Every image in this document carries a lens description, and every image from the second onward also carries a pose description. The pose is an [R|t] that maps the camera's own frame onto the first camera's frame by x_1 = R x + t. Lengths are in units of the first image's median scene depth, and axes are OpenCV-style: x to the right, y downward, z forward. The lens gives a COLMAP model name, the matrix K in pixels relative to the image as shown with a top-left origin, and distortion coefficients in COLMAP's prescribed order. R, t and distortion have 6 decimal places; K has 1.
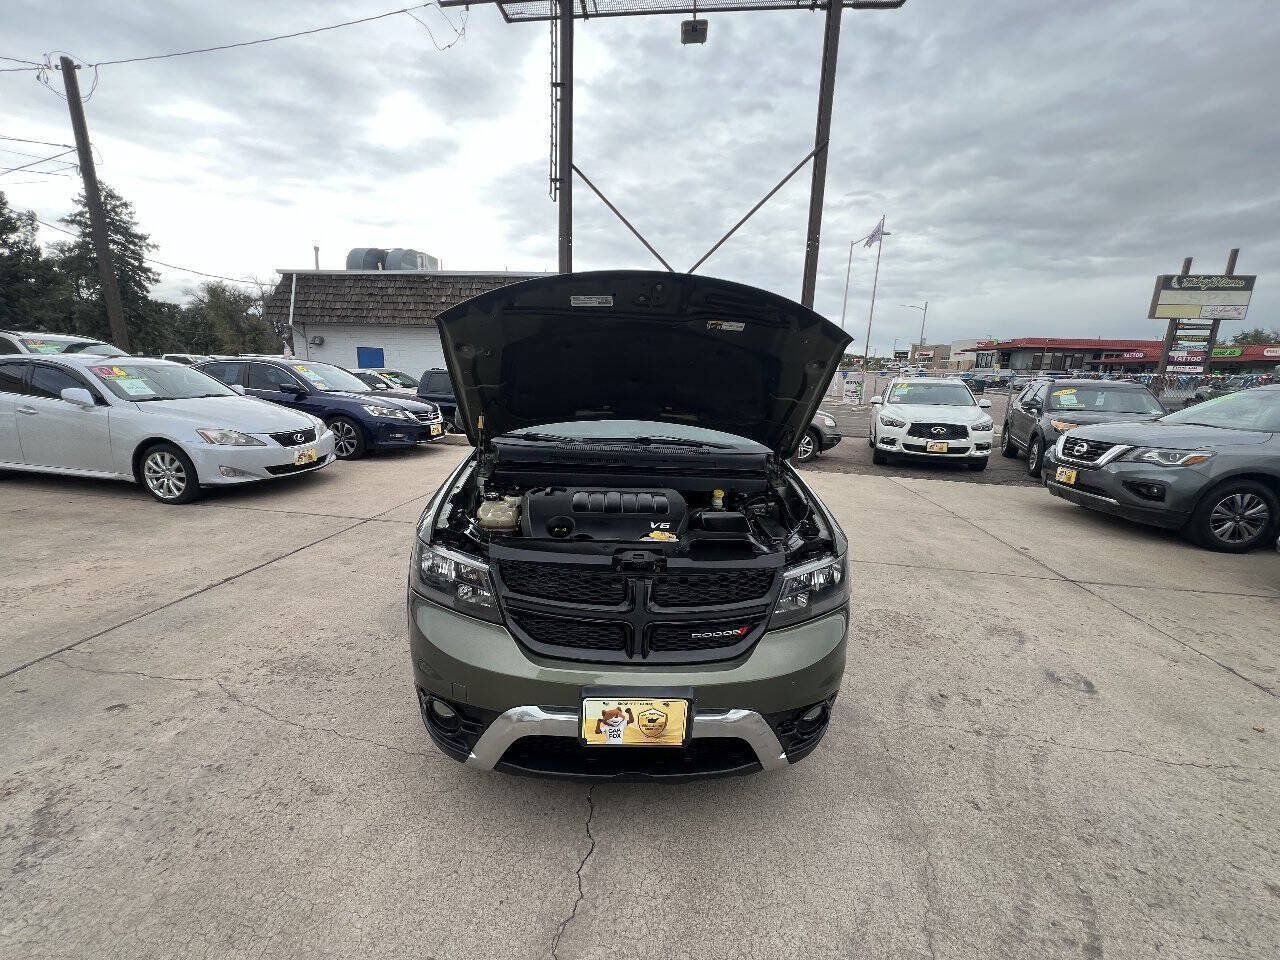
lens RADIAL K [[510.8, 0, 635.5], [0, 510.8, 479.3], [0, 0, 1]] dist [-0.000353, -0.000217]
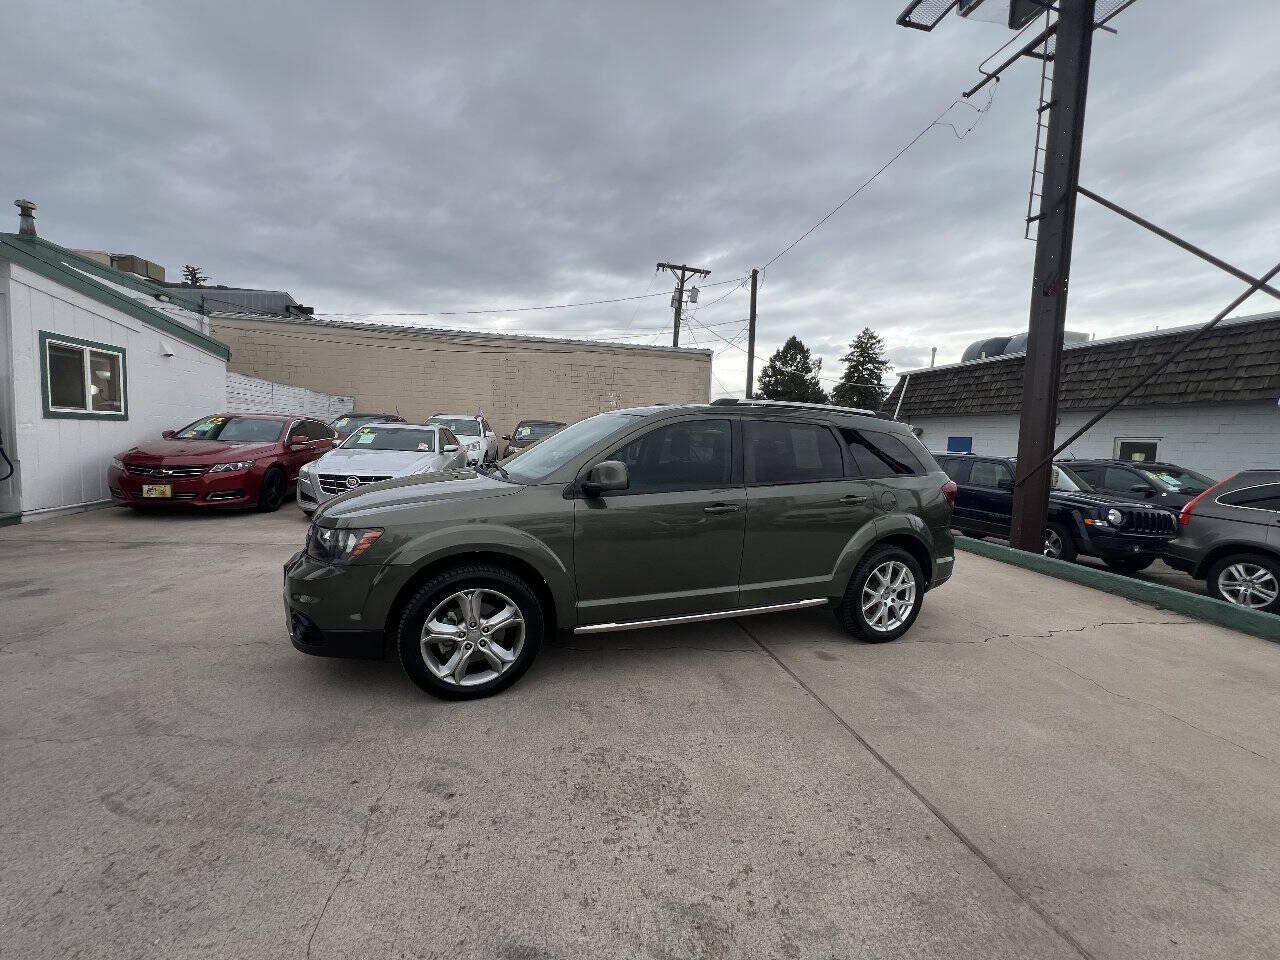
lens RADIAL K [[511.0, 0, 638.5], [0, 511.0, 481.7], [0, 0, 1]] dist [-0.000718, -0.000374]
pose [[0.332236, 0.061553, -0.941186, 0.472819], [-0.232698, 0.972372, -0.018549, -0.033333], [0.914041, 0.225174, 0.337380, 0.298758]]
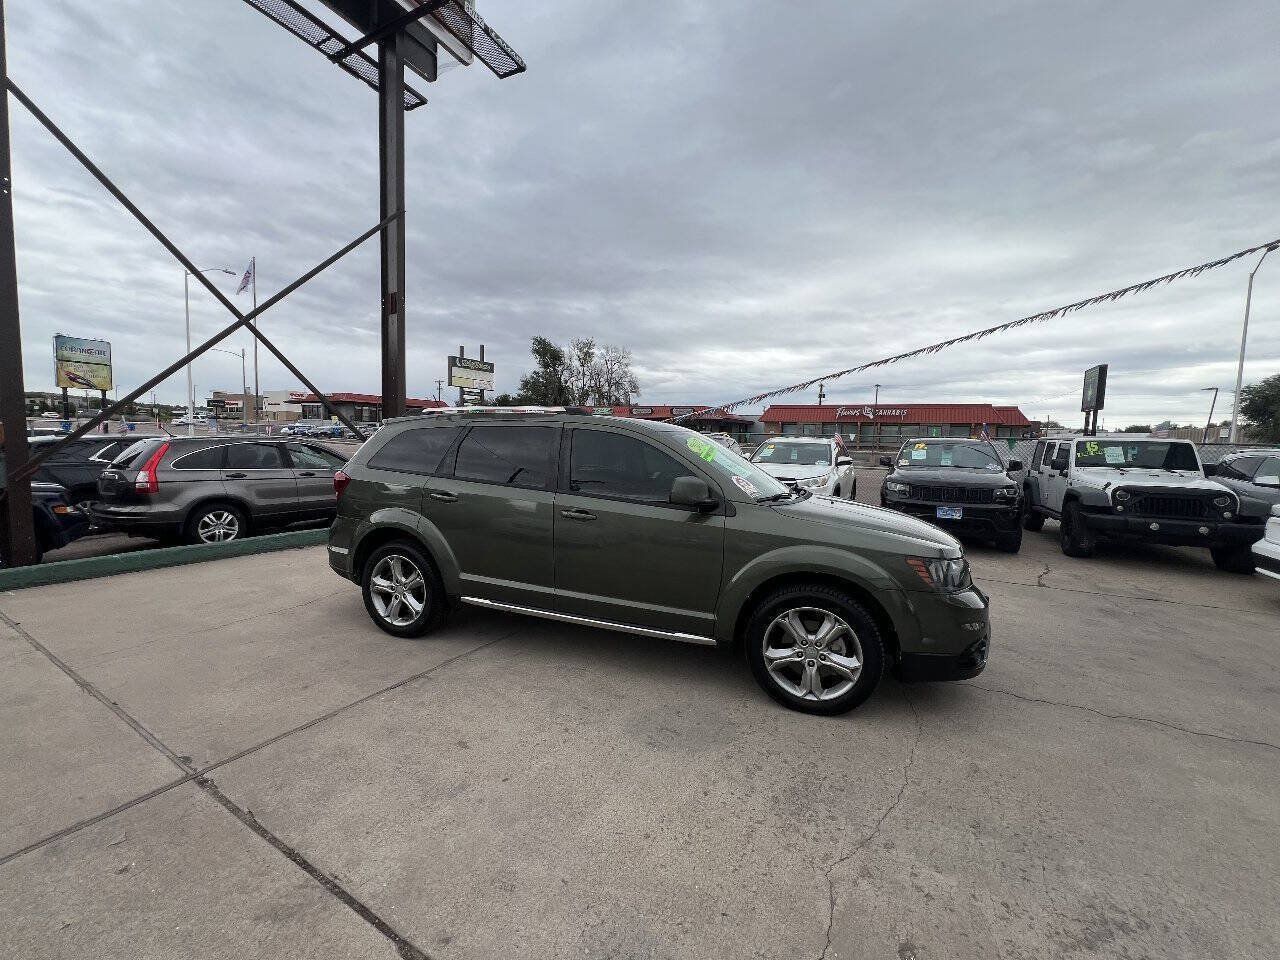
lens RADIAL K [[511.5, 0, 638.9], [0, 511.5, 479.0], [0, 0, 1]] dist [-0.002476, 0.000214]
pose [[0.368301, -0.097557, 0.924574, -0.498867], [0.186451, 0.982026, 0.029347, -0.076513], [-0.910819, 0.161579, 0.379871, 0.281309]]
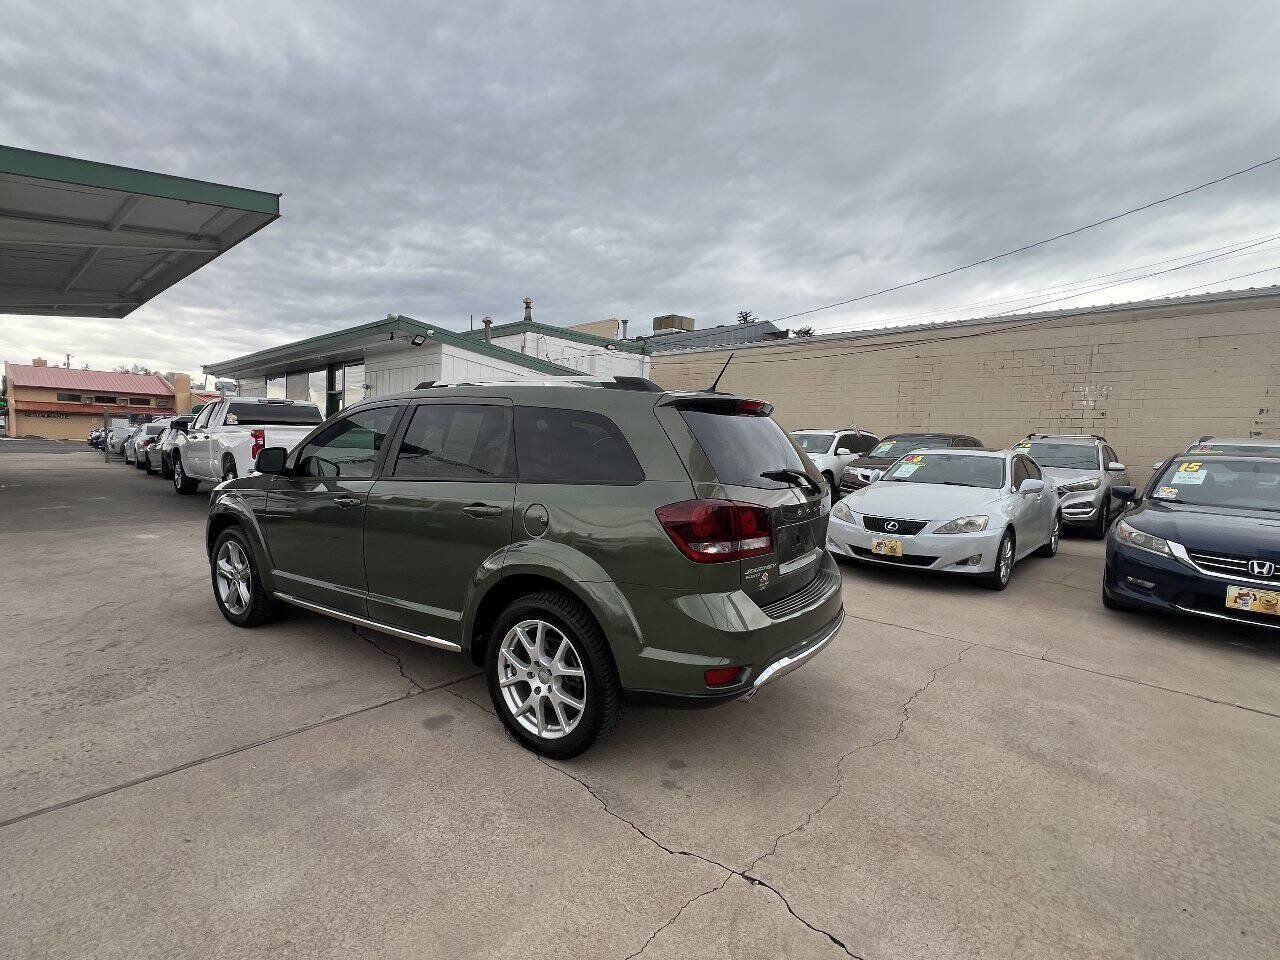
lens RADIAL K [[599.2, 0, 635.5], [0, 599.2, 480.9], [0, 0, 1]] dist [-0.000096, -0.000375]
pose [[-0.576687, 0.001280, -0.816964, 0.351300], [-0.226914, 0.960401, 0.161682, -0.171309], [0.784820, 0.278620, -0.553560, 0.914791]]
